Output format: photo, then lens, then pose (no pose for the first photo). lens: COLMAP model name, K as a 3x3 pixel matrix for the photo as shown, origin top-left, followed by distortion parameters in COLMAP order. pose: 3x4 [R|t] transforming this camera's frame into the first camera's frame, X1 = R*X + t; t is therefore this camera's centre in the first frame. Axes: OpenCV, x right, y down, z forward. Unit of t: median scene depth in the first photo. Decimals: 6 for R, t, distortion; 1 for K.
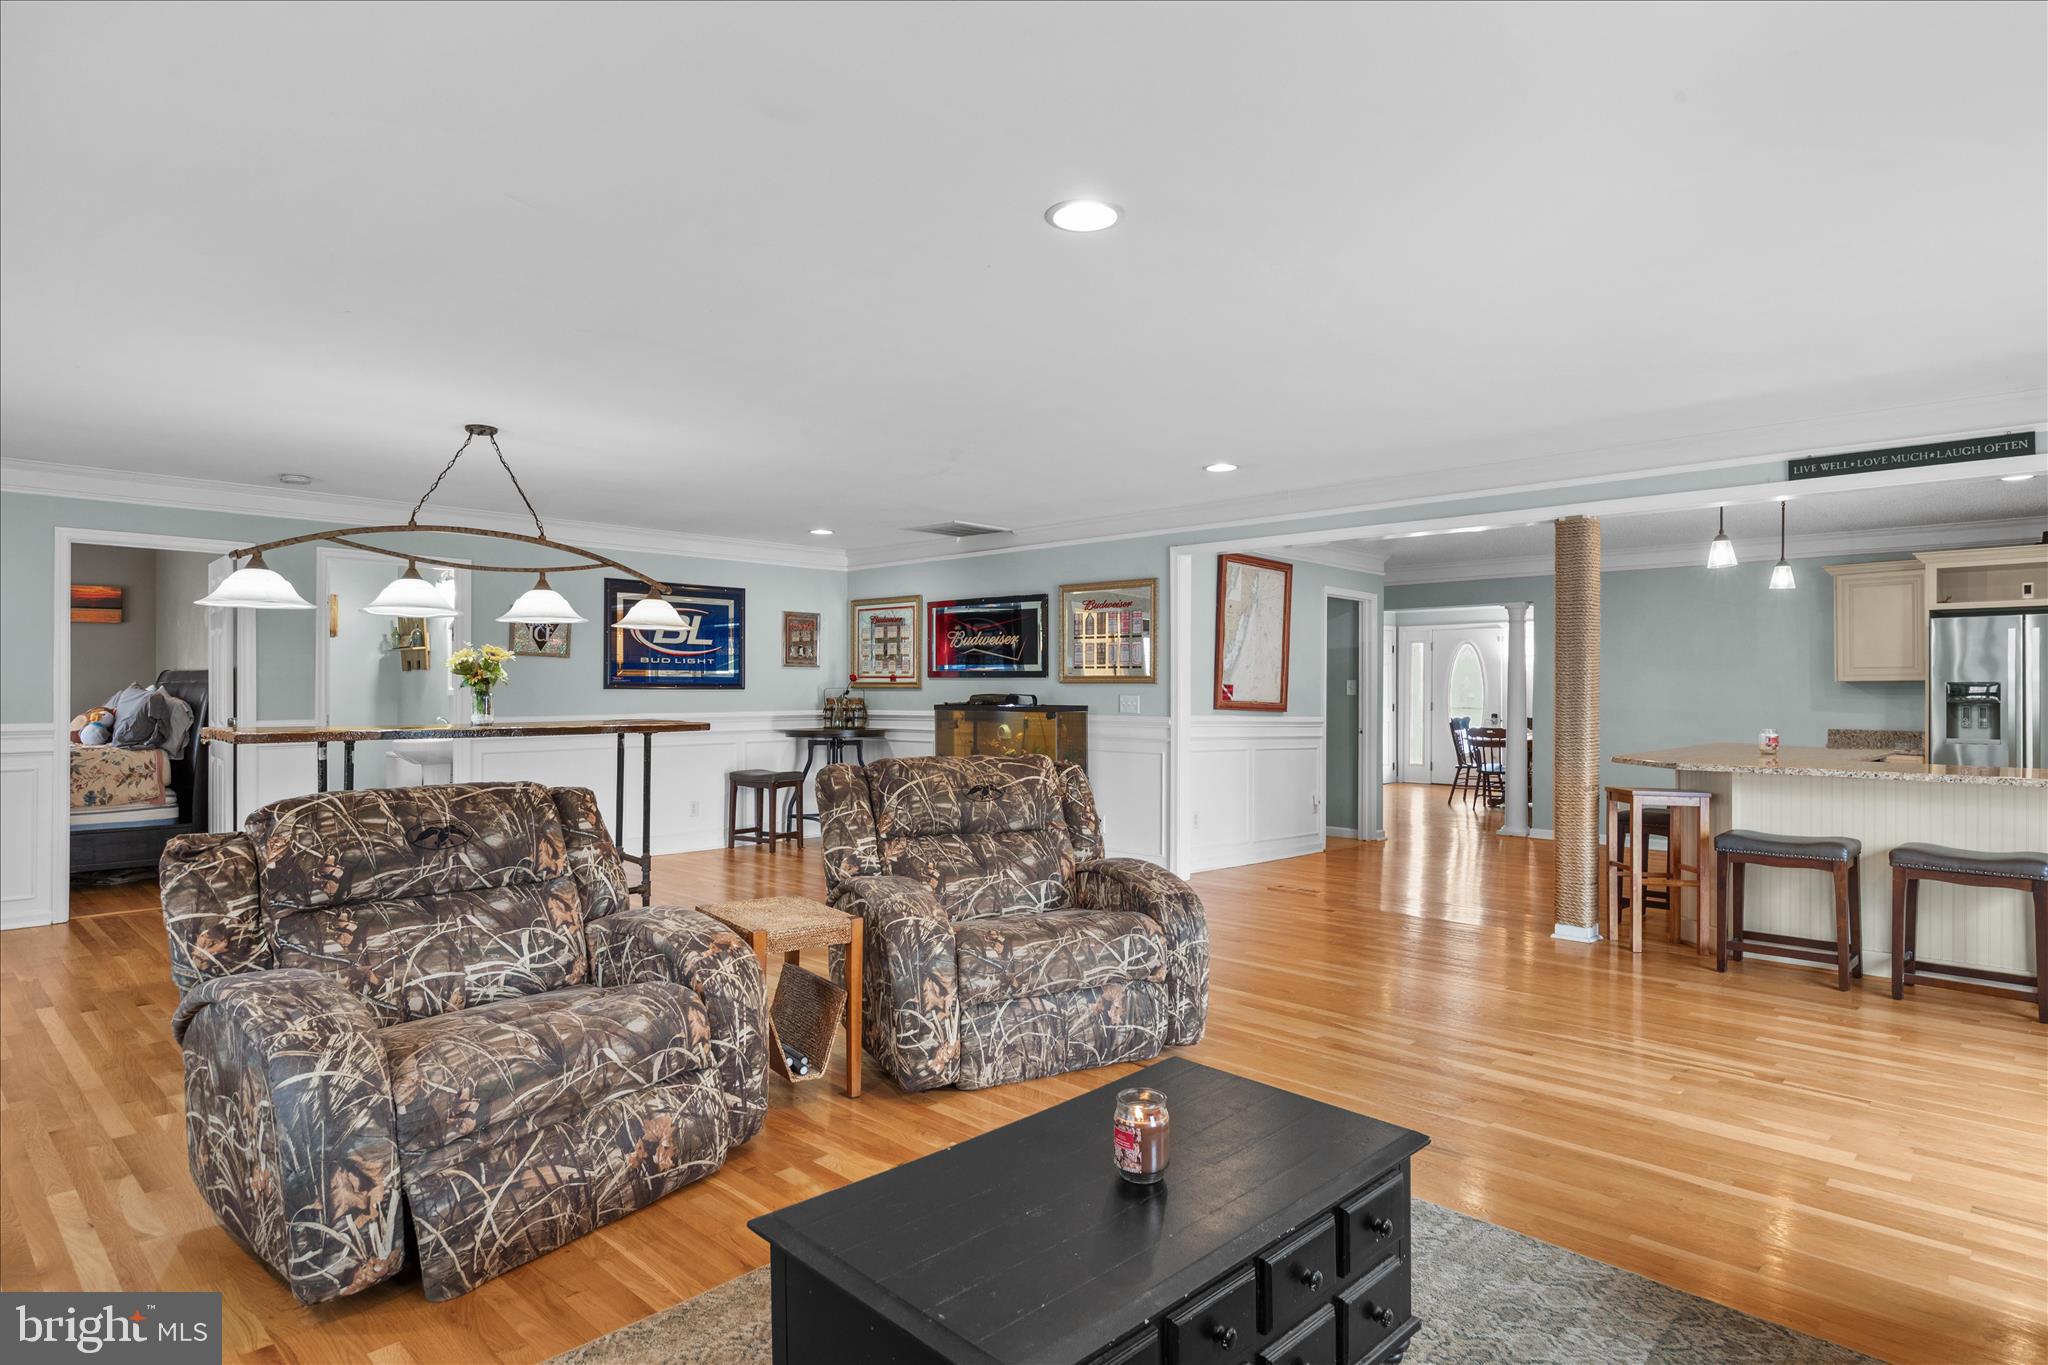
lens RADIAL K [[1127.5, 0, 1038.8], [0, 1127.5, 685.7], [0, 0, 1]] dist [0.005137, 0.000216]
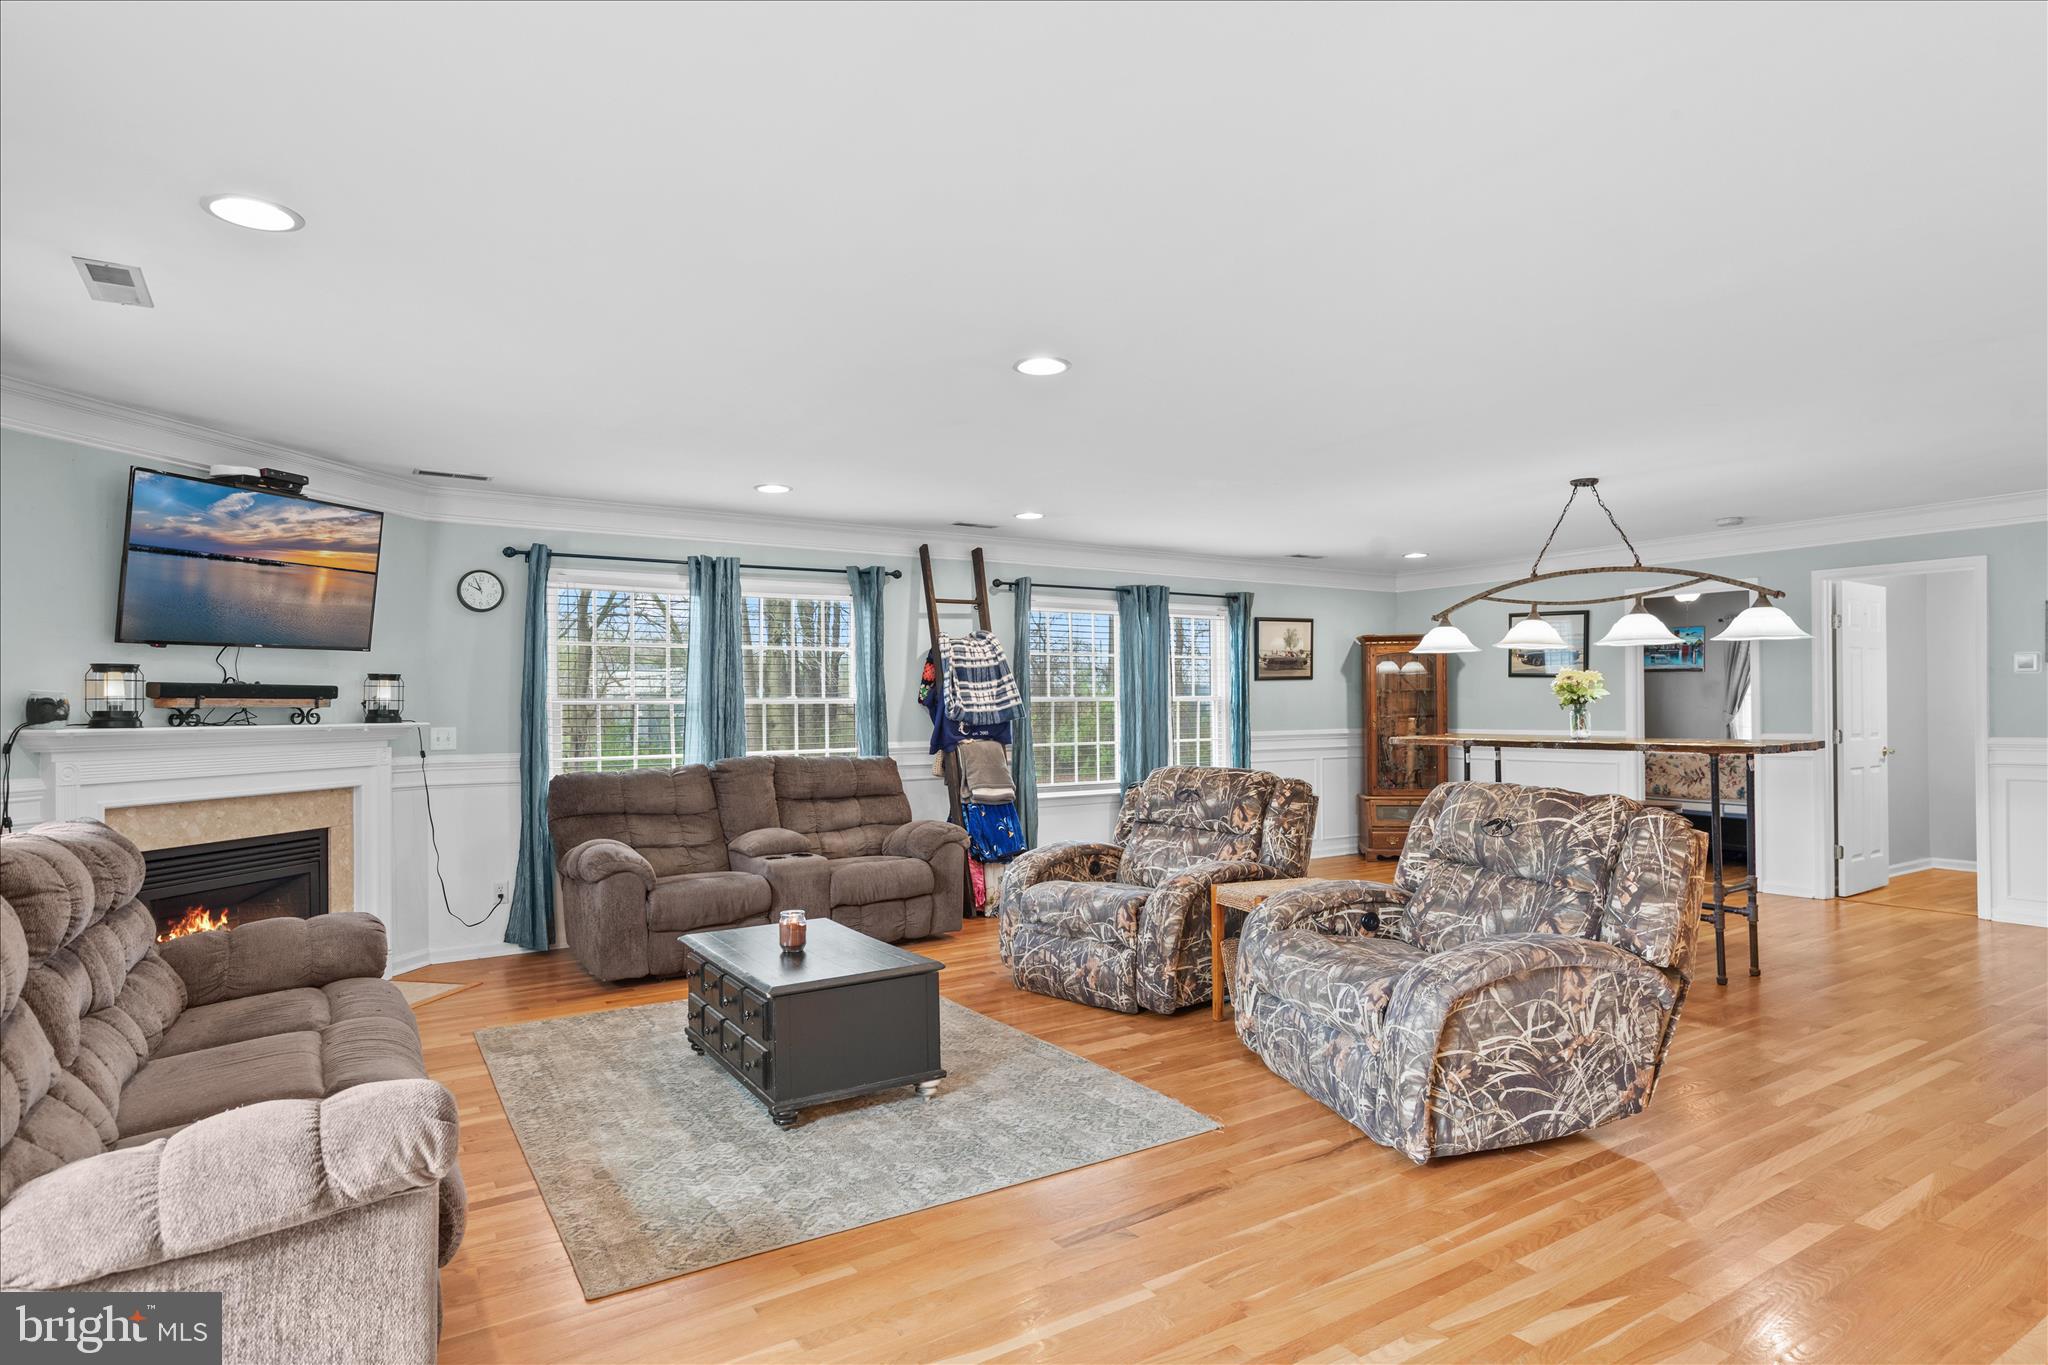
lens RADIAL K [[1119.0, 0, 1032.8], [0, 1119.0, 701.0], [0, 0, 1]] dist [0.004649, 0.001315]
pose [[-0.225220, -0.005634, -0.974292, 0.588020], [0.010201, 0.999915, -0.008141, -0.000174], [0.974254, -0.011773, -0.225144, 0.560188]]
